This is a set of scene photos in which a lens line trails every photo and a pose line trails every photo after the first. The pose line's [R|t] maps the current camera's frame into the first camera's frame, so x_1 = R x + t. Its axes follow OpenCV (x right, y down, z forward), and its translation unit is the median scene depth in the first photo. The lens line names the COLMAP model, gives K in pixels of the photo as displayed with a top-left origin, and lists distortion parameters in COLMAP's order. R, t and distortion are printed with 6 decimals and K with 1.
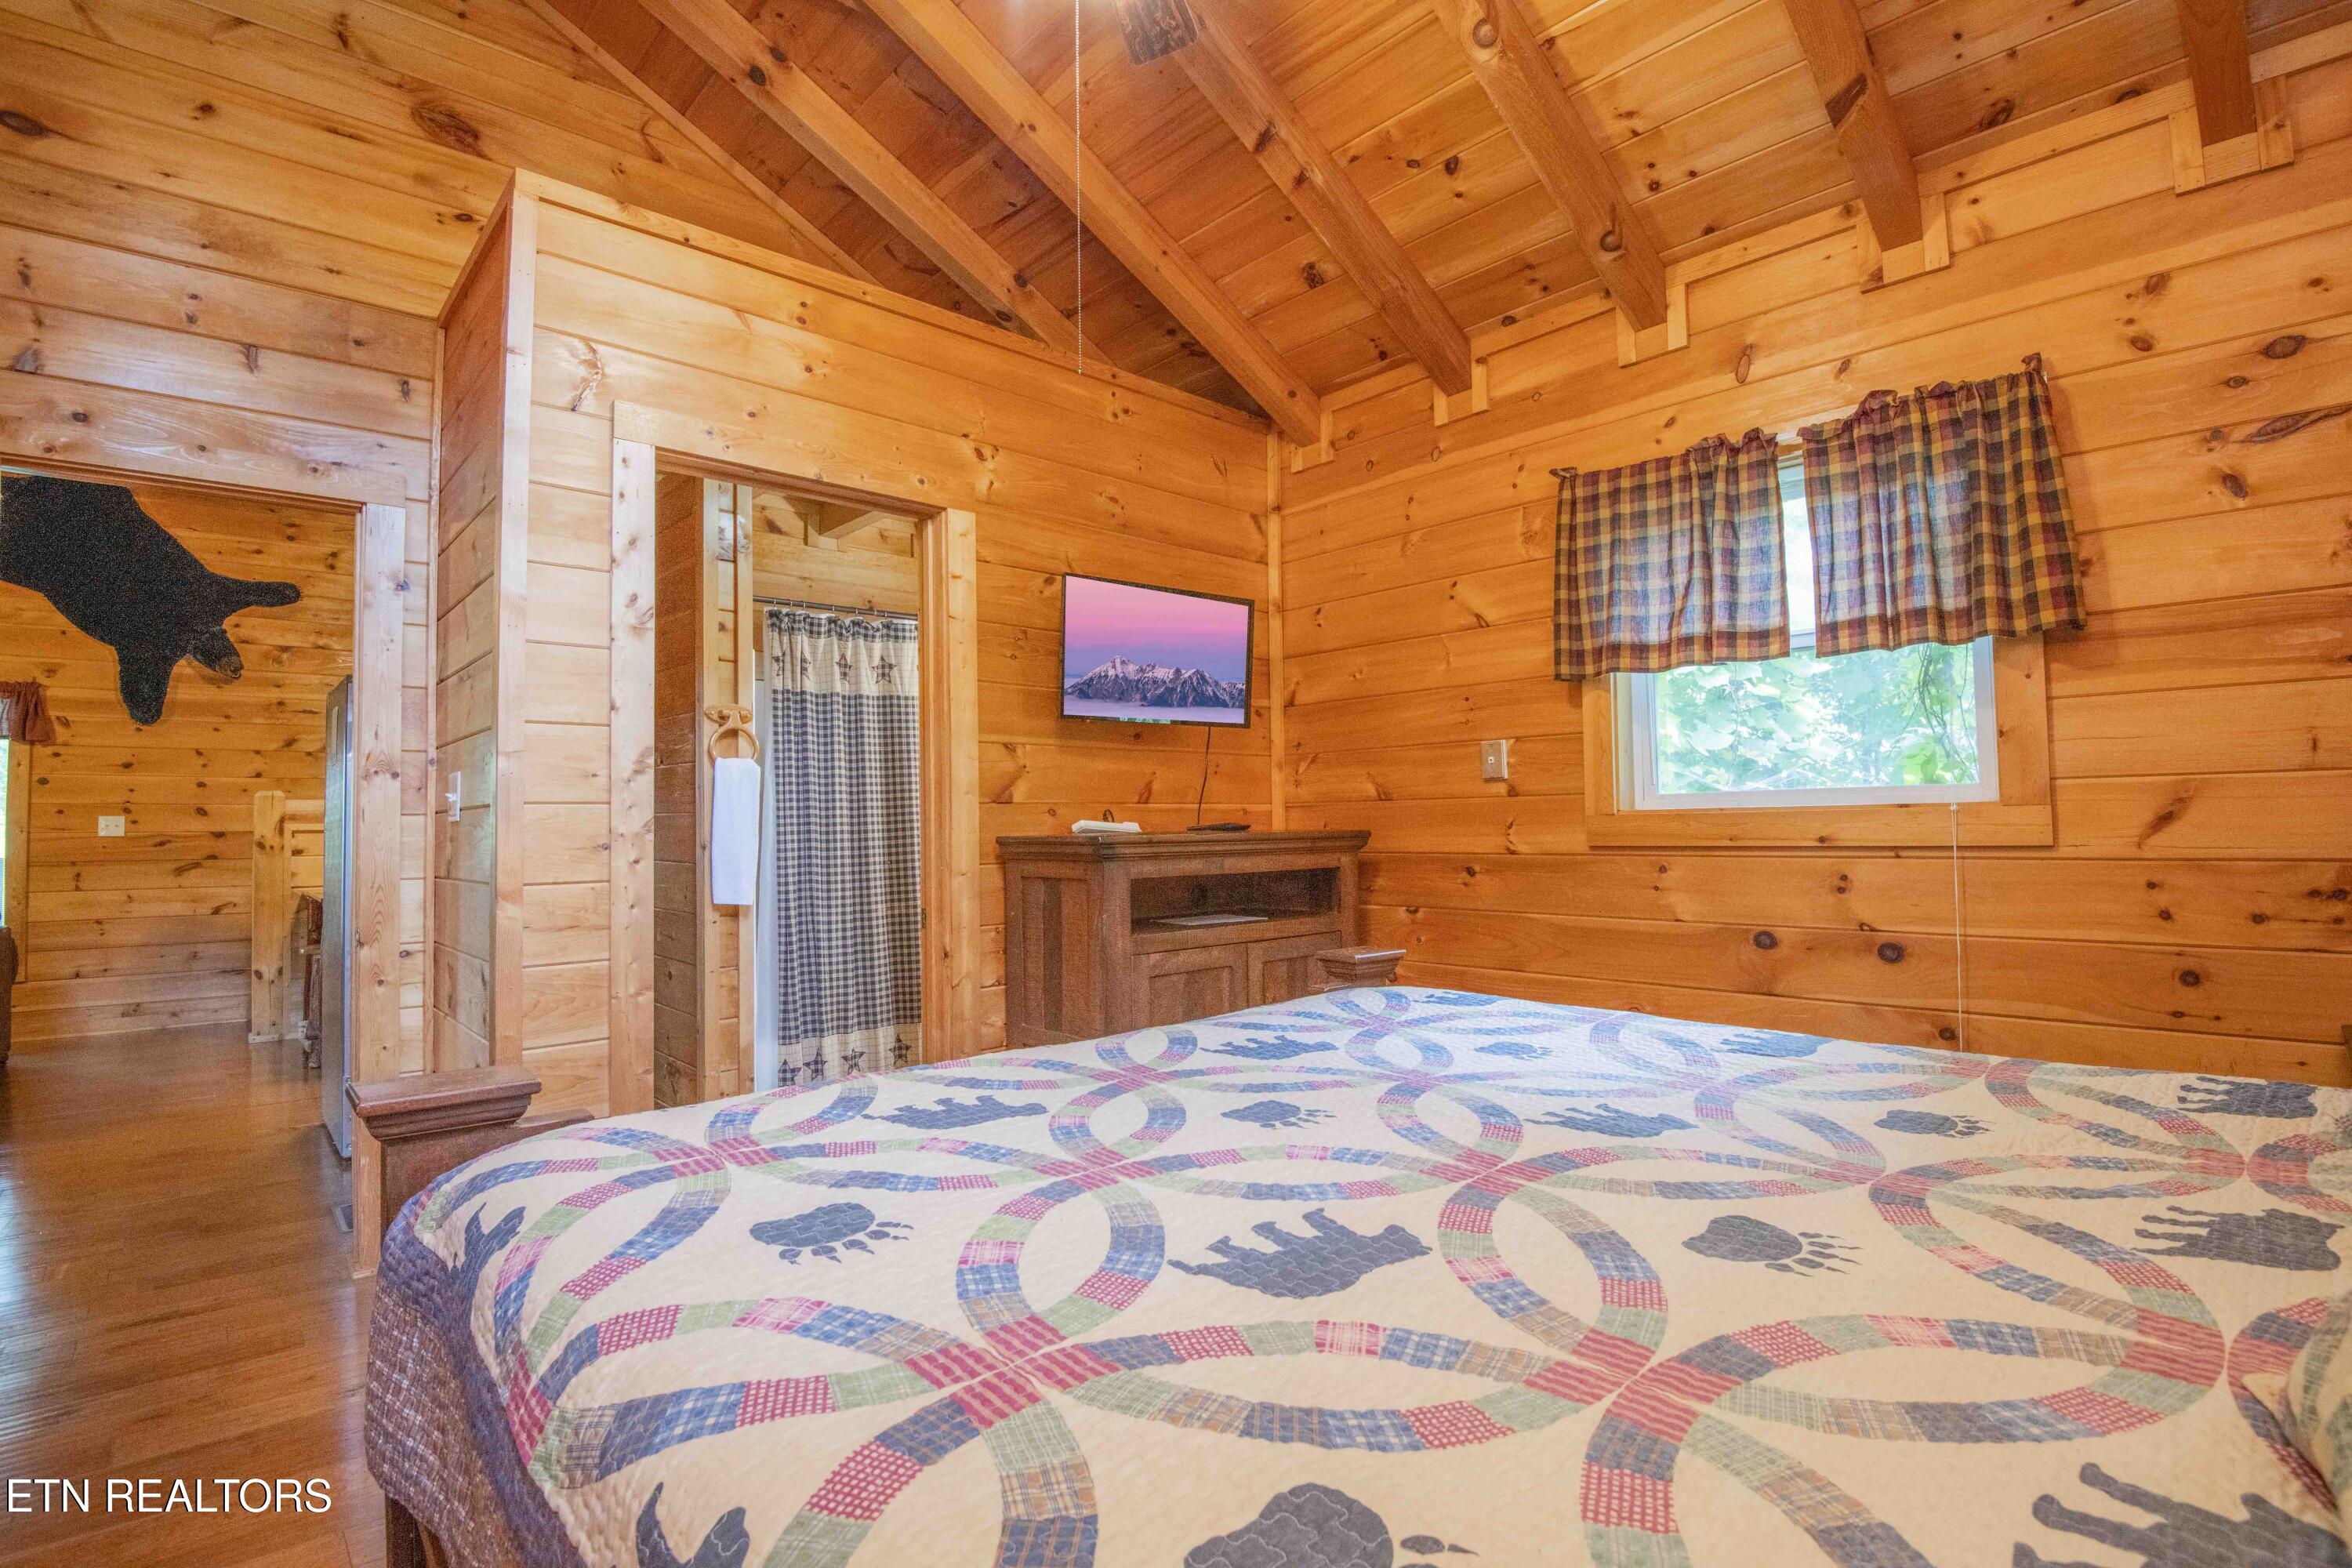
lens RADIAL K [[1088.9, 0, 1189.1], [0, 1088.9, 785.6], [0, 0, 1]] dist [-0.022198, -0.014343]
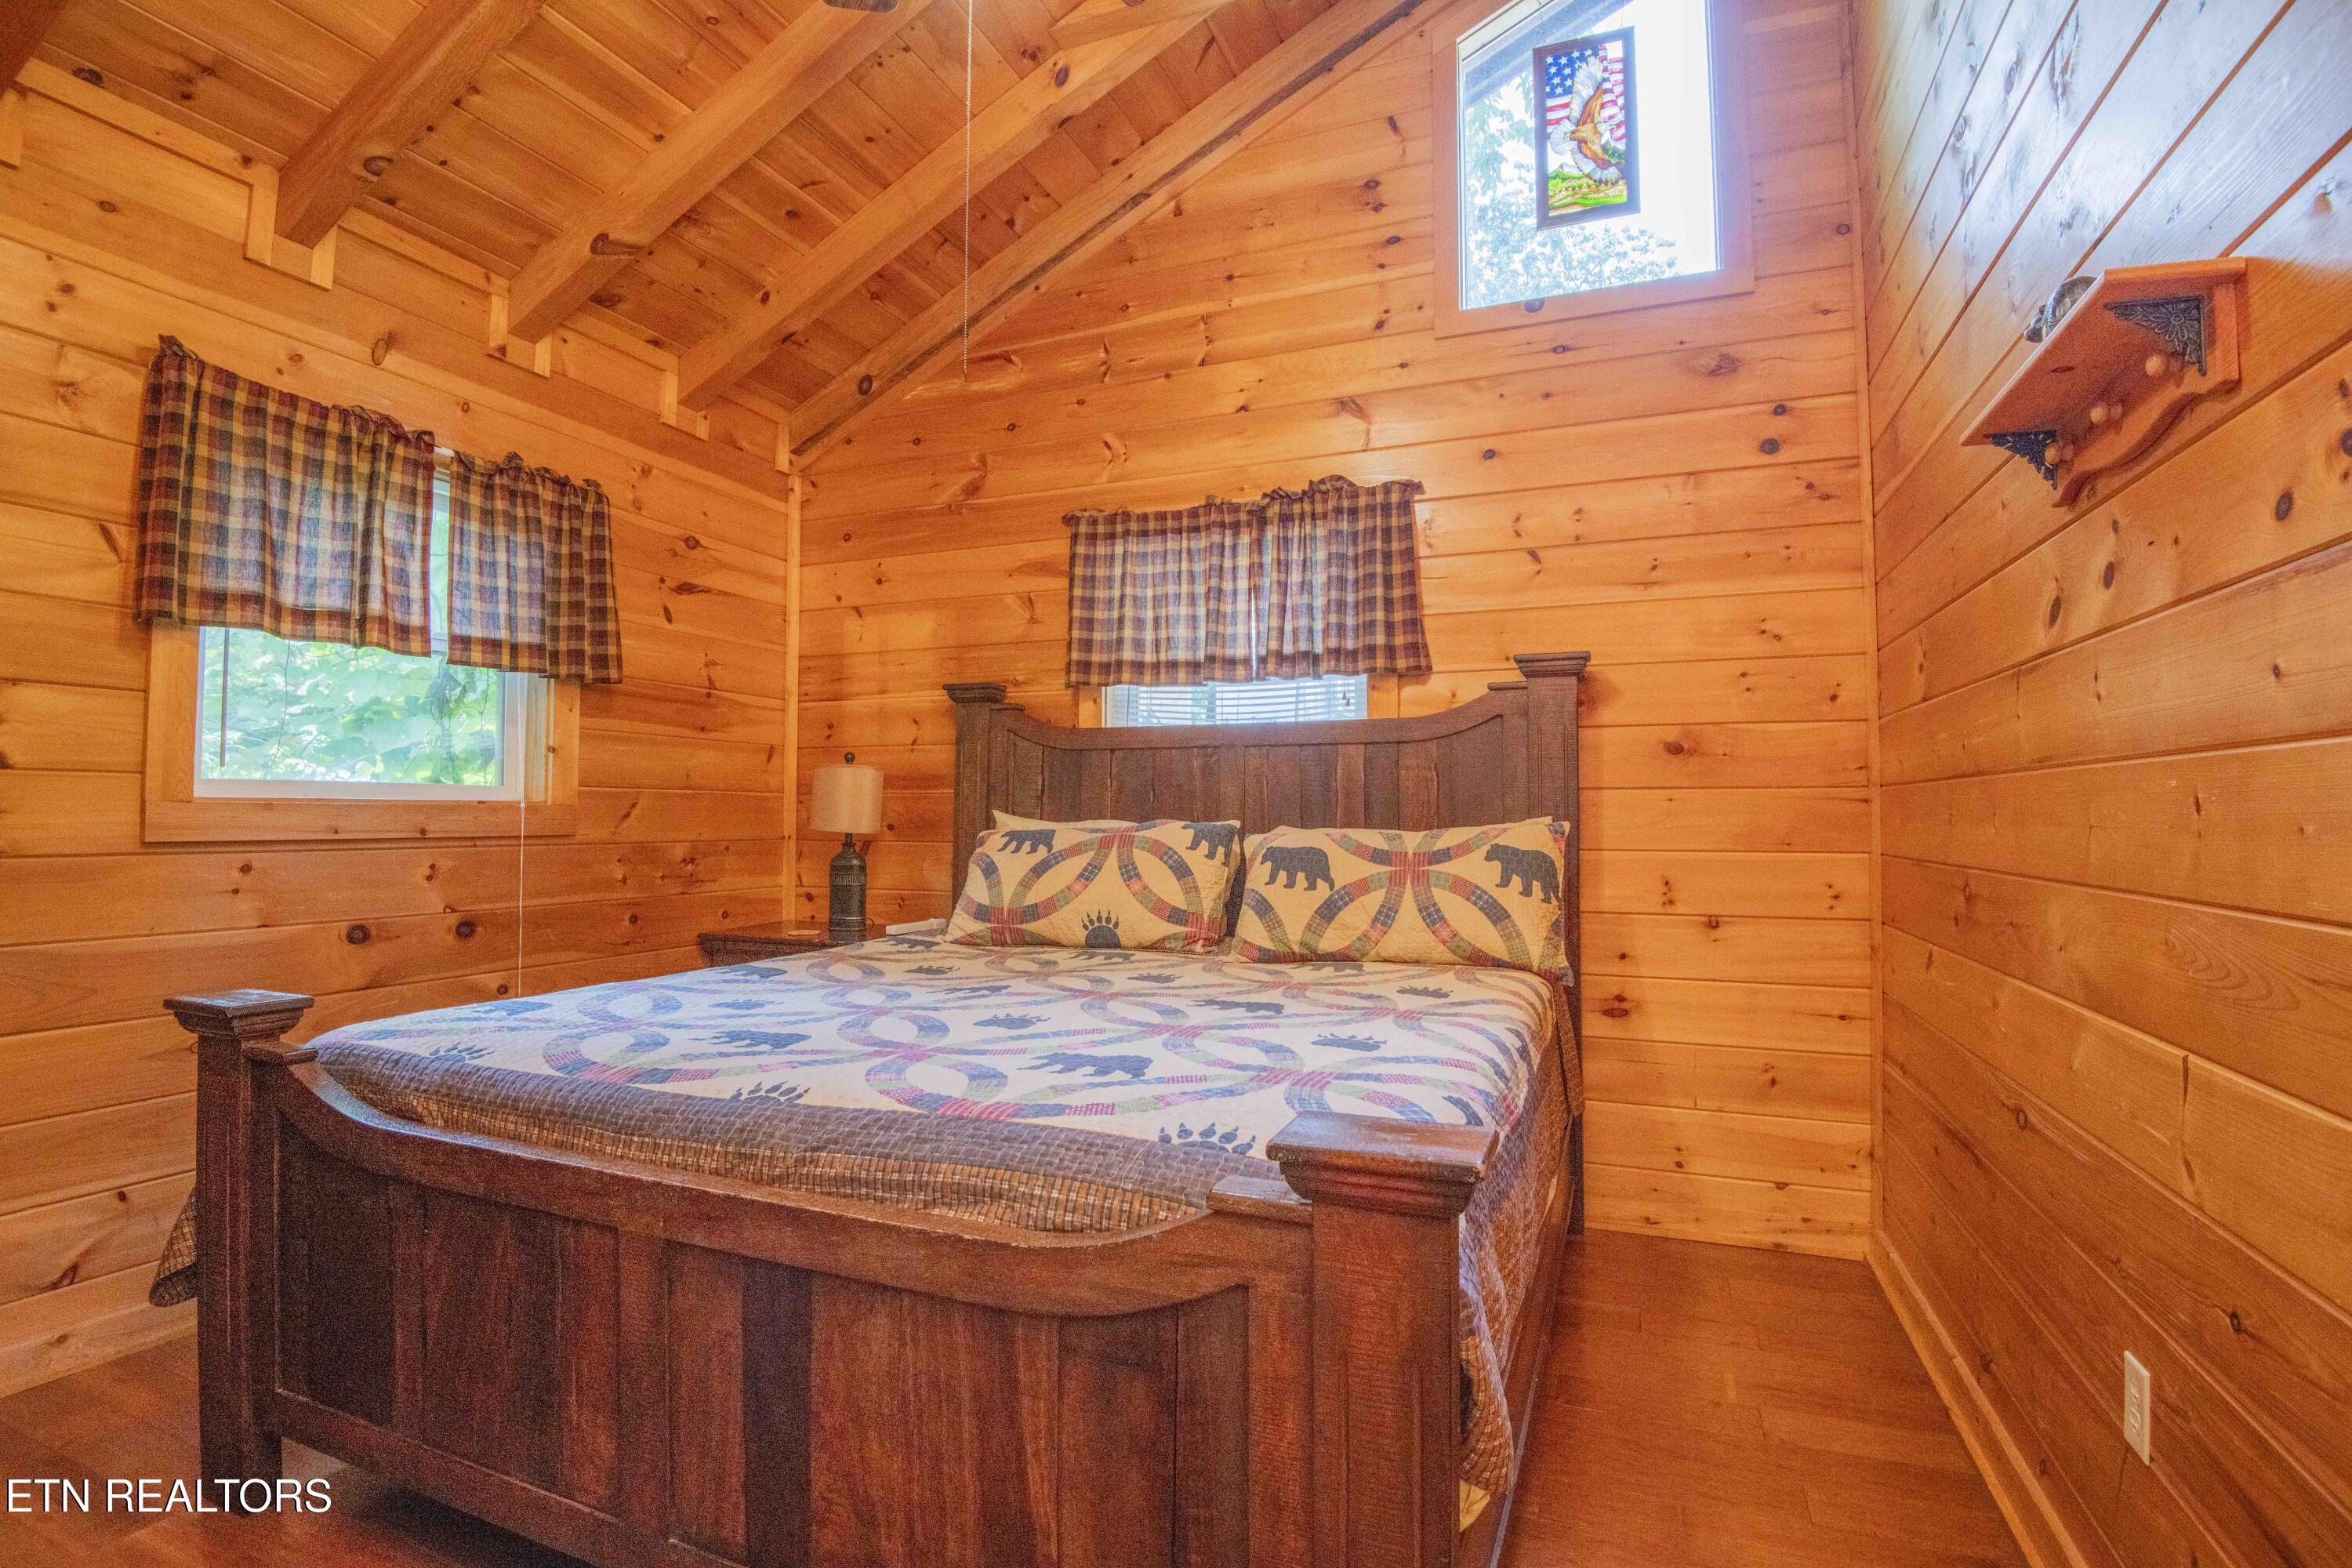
lens RADIAL K [[1100.8, 0, 1194.1], [0, 1100.8, 787.3], [0, 0, 1]] dist [-0.028728, -0.007655]
pose [[-0.423958, 0.037511, 0.904905, -0.628215], [-0.030633, 0.997976, -0.055721, 0.037855], [-0.905164, -0.051343, -0.421951, 0.676657]]
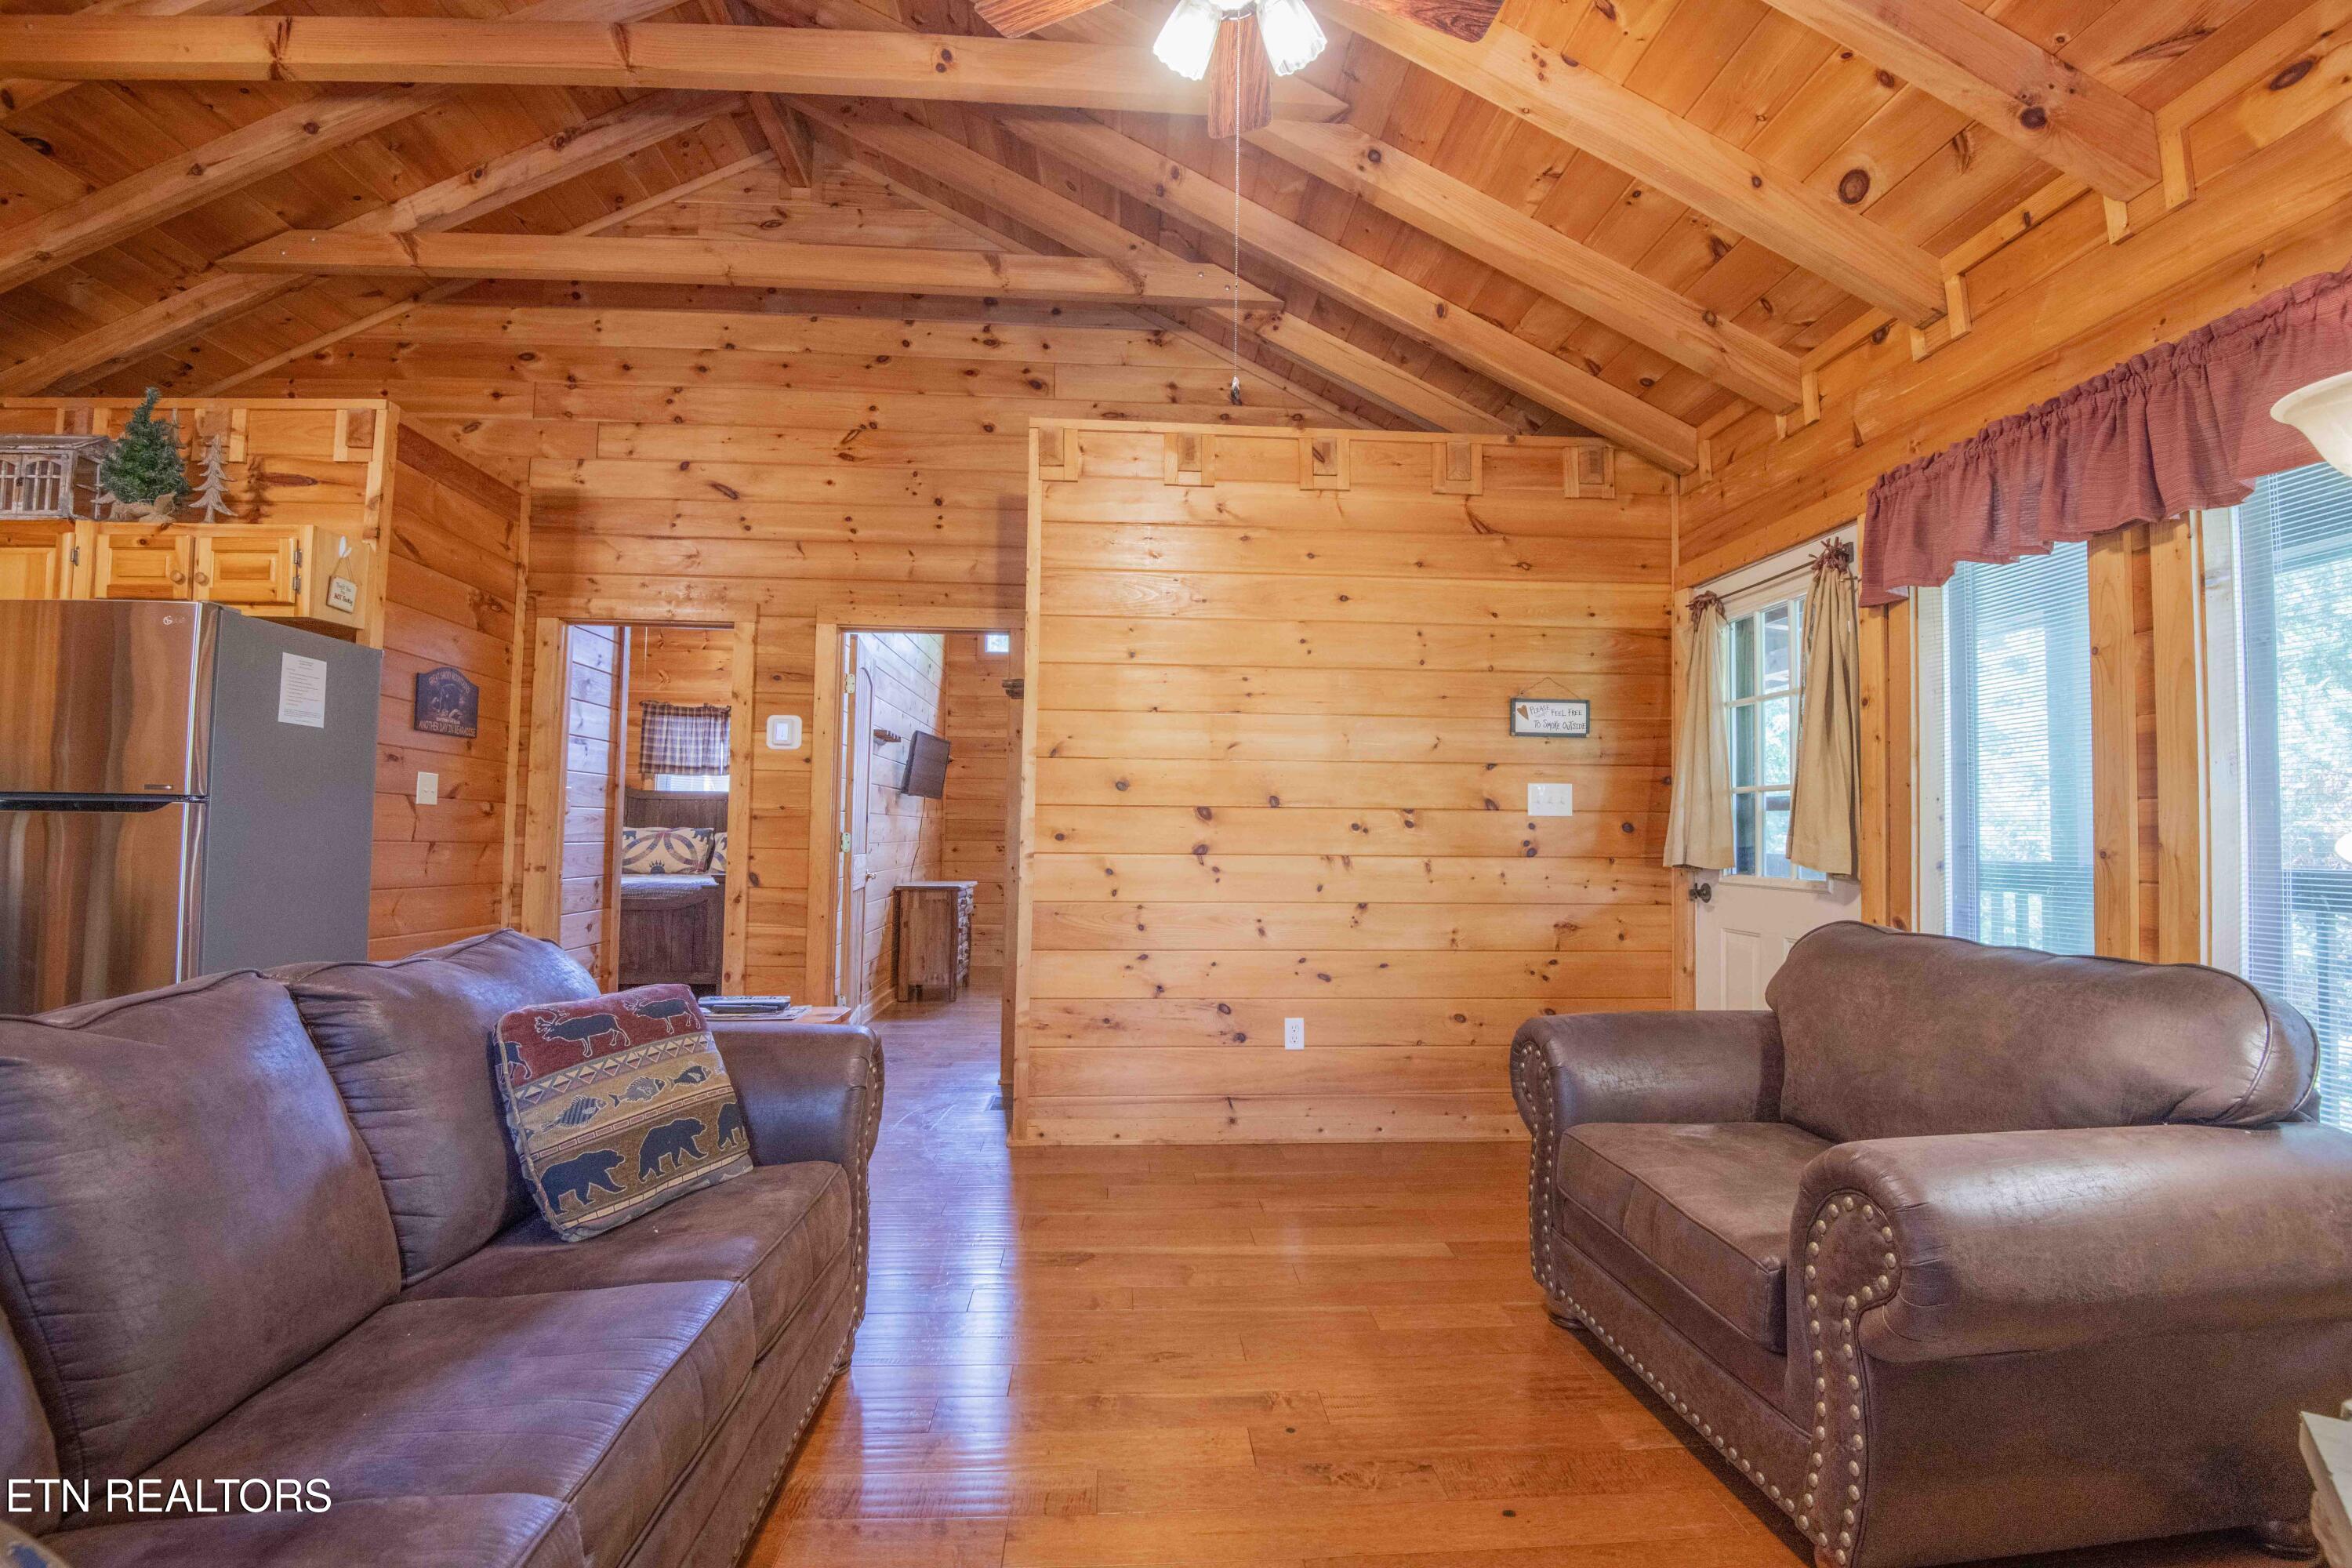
lens RADIAL K [[1100.8, 0, 1194.1], [0, 1100.8, 787.3], [0, 0, 1]] dist [-0.028728, -0.007655]
pose [[-0.769905, 0.033175, 0.637295, -2.458987], [-0.027140, 0.996042, -0.084637, 0.110177], [-0.637581, -0.082459, -0.765958, 1.575762]]
